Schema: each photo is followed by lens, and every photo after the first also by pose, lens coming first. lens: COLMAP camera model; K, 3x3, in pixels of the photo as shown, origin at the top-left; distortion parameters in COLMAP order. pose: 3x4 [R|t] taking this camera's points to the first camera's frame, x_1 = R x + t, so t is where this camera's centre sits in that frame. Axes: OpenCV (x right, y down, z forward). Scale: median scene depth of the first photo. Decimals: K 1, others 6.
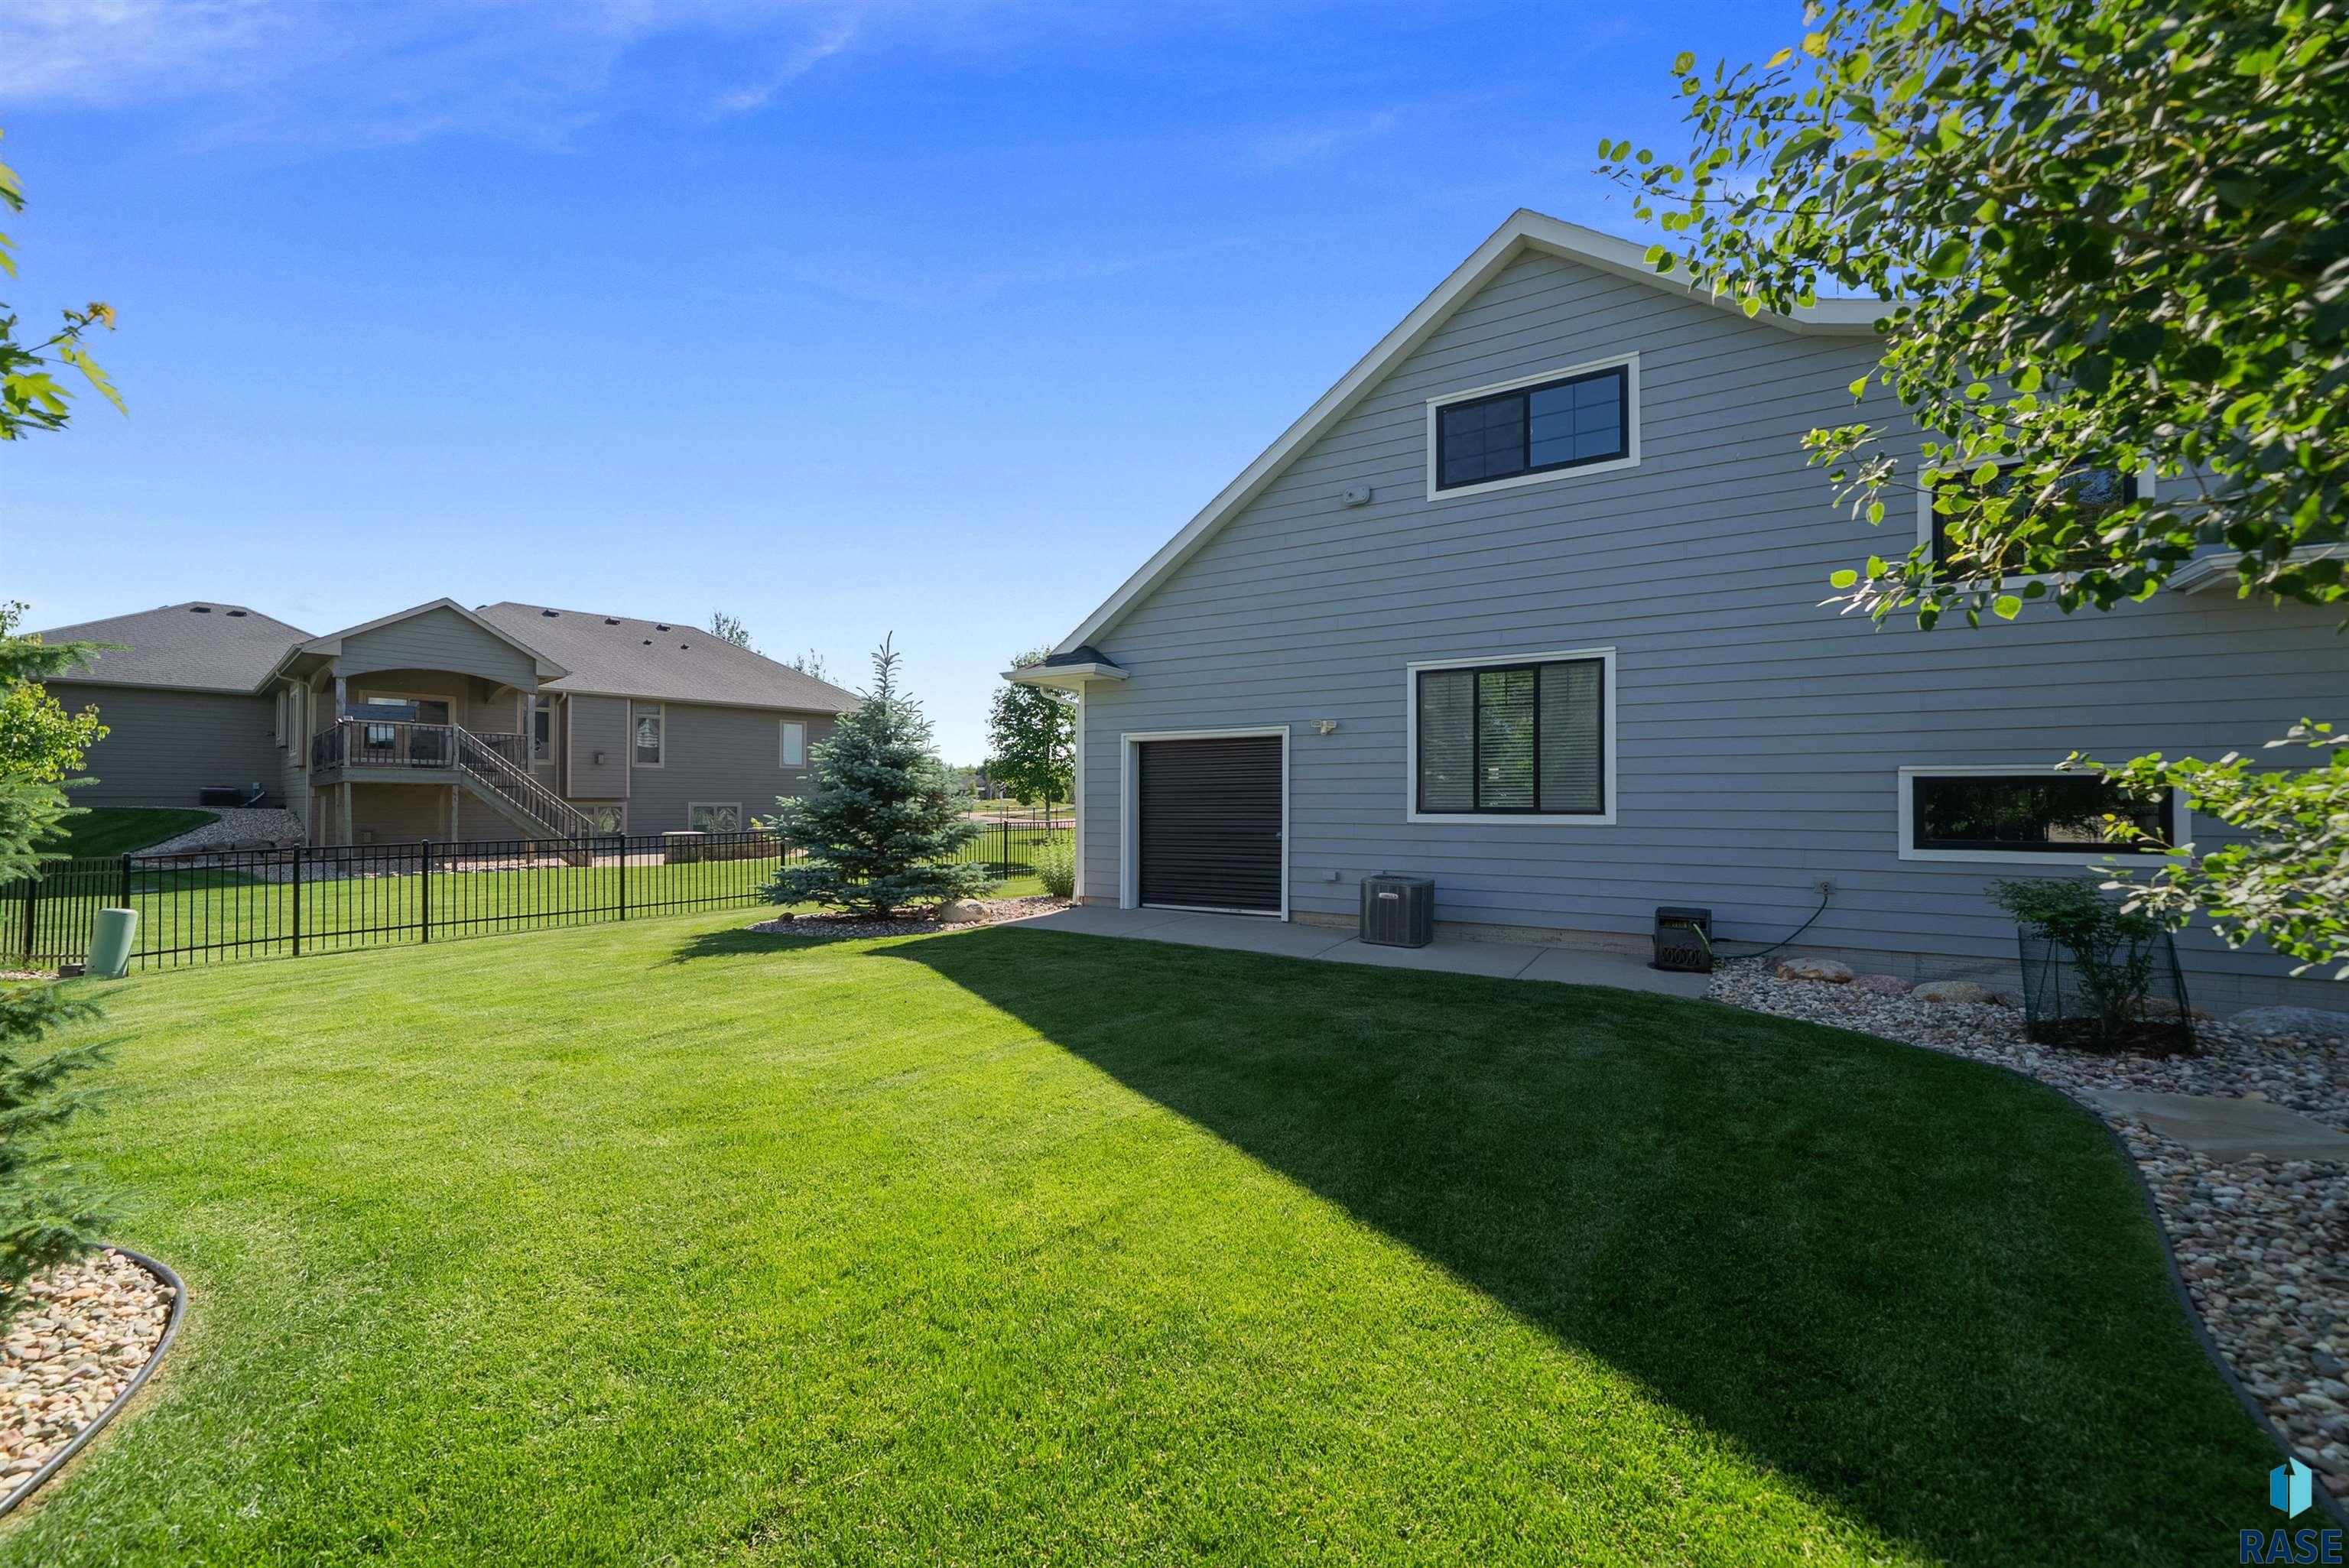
lens RADIAL K [[908.5, 0, 1178.3], [0, 908.5, 792.3], [0, 0, 1]] dist [-0.001813, -0.000261]
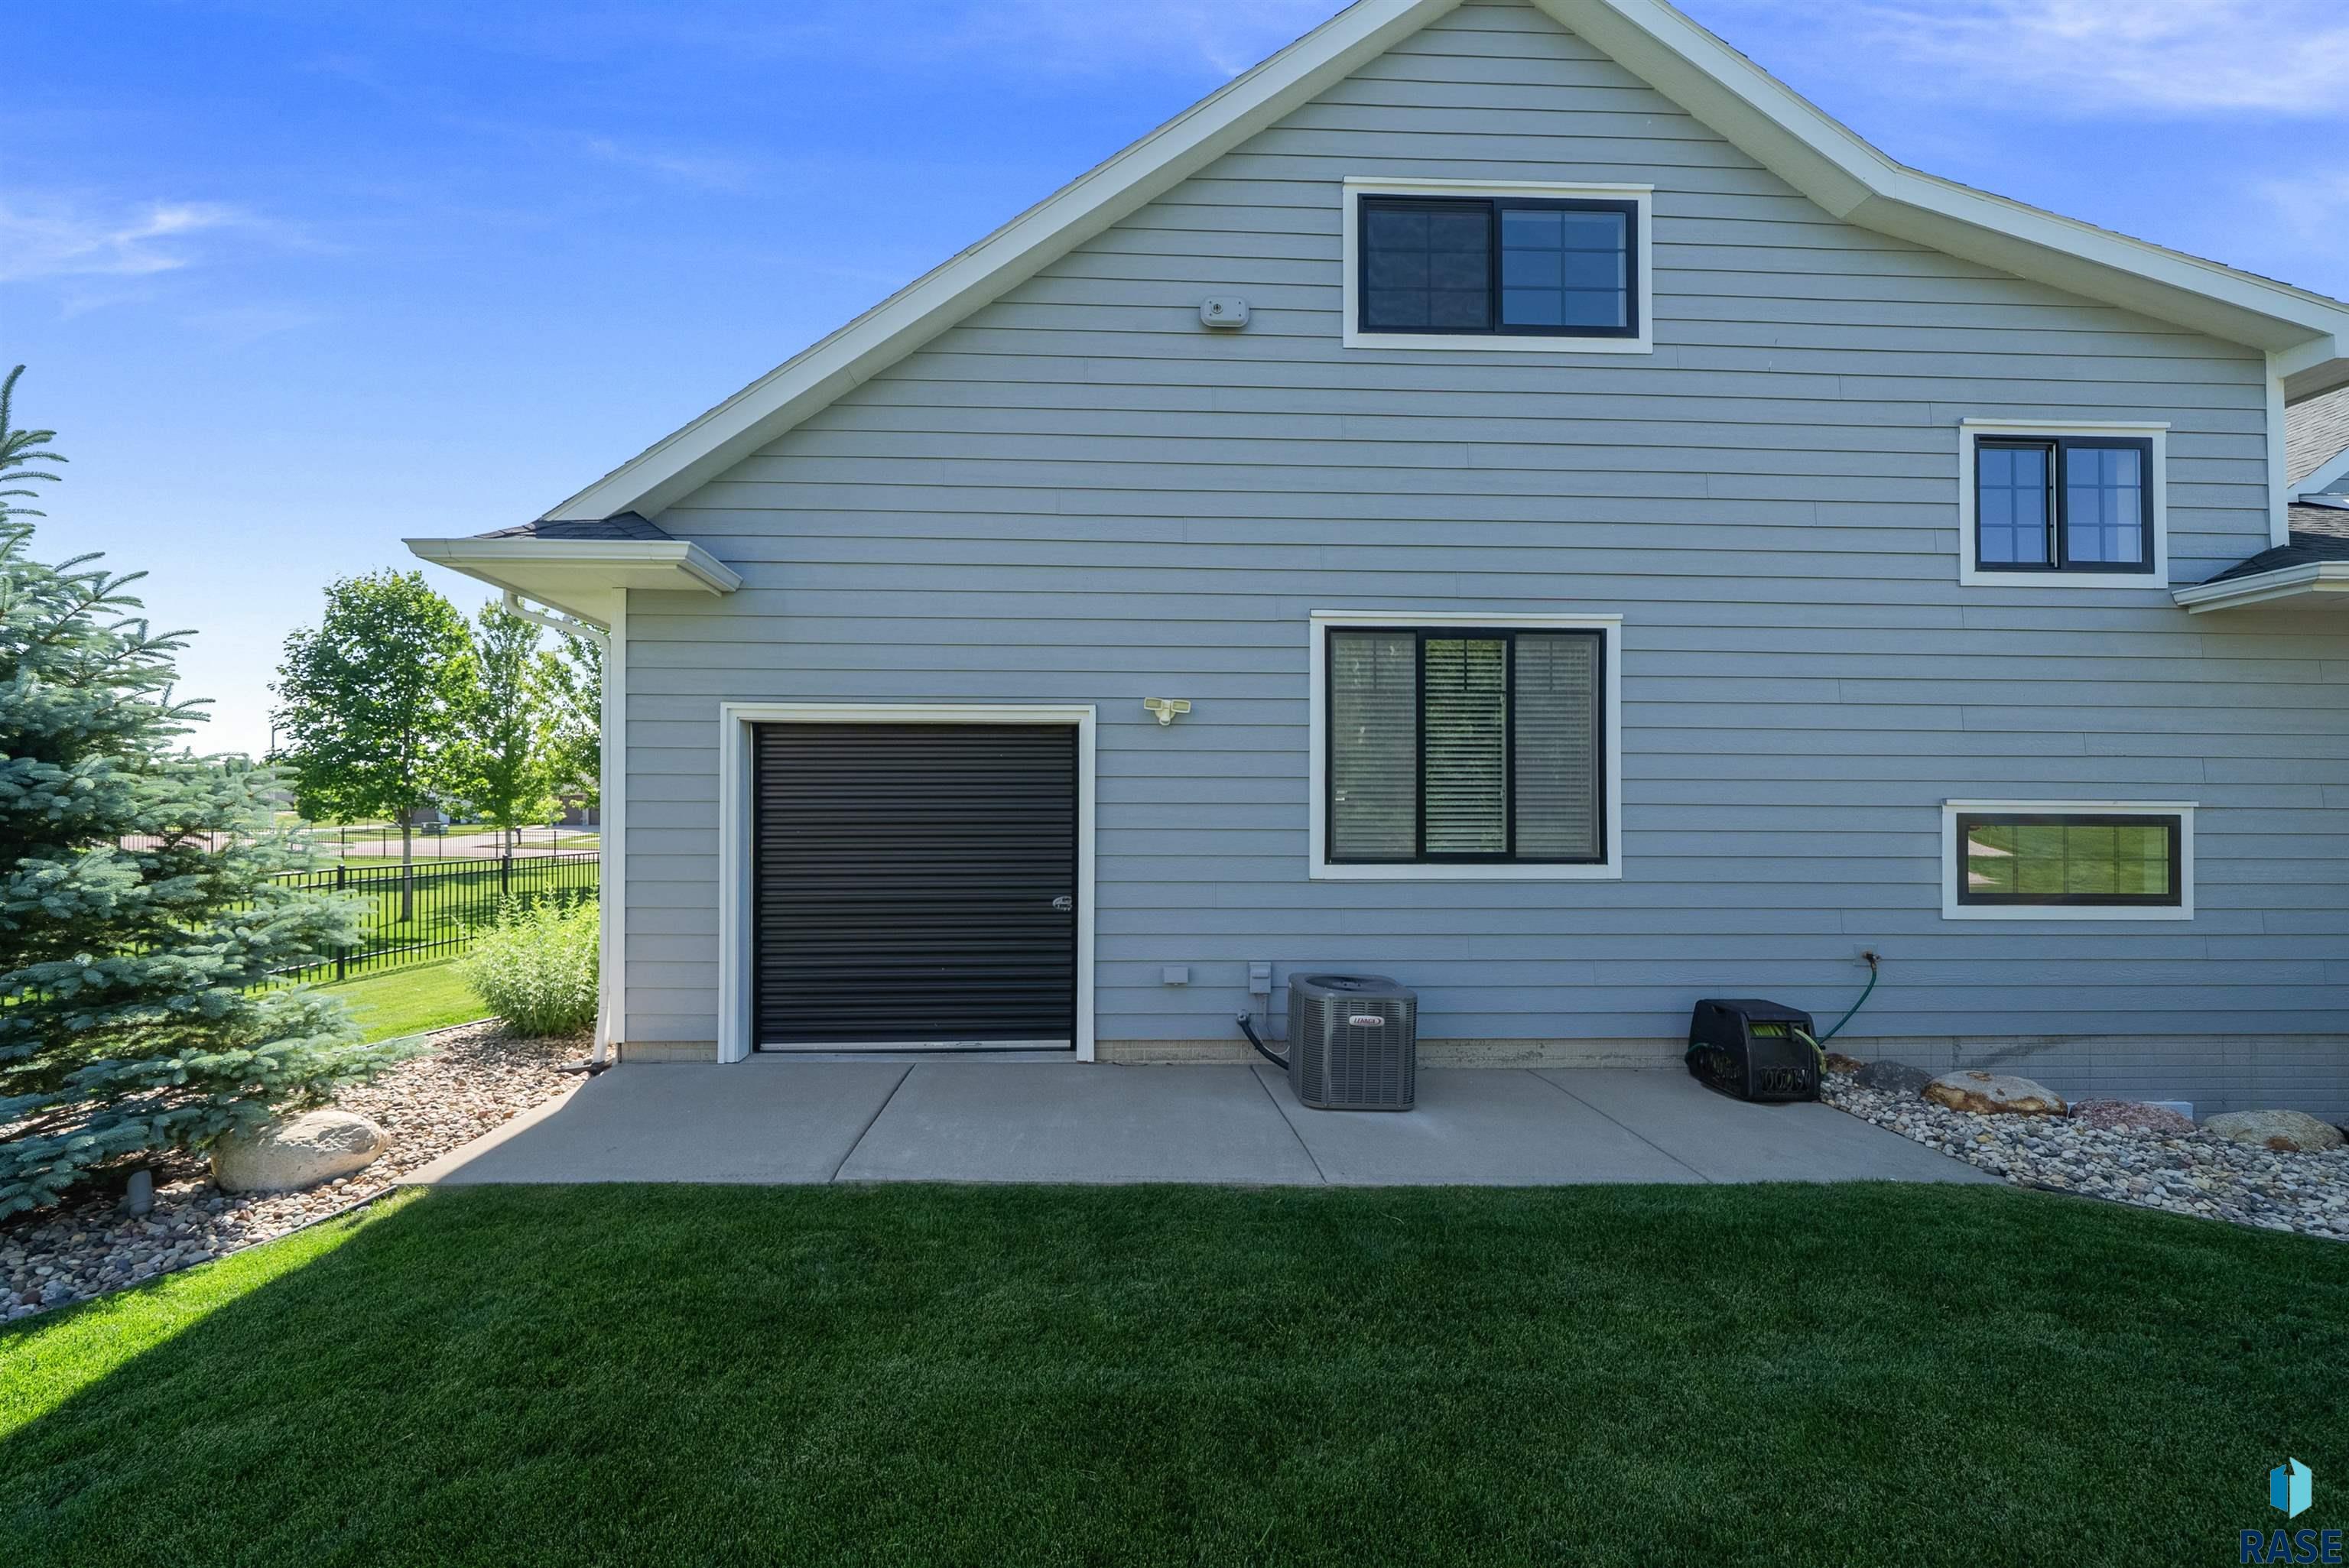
lens RADIAL K [[908.5, 0, 1120.1], [0, 908.5, 813.3], [0, 0, 1]] dist [-0.001813, -0.000261]
pose [[0.839871, 0.005391, 0.542760, -0.173313], [-0.008292, 0.999961, 0.002899, -0.010233], [-0.542723, -0.006935, 0.839883, 0.559832]]
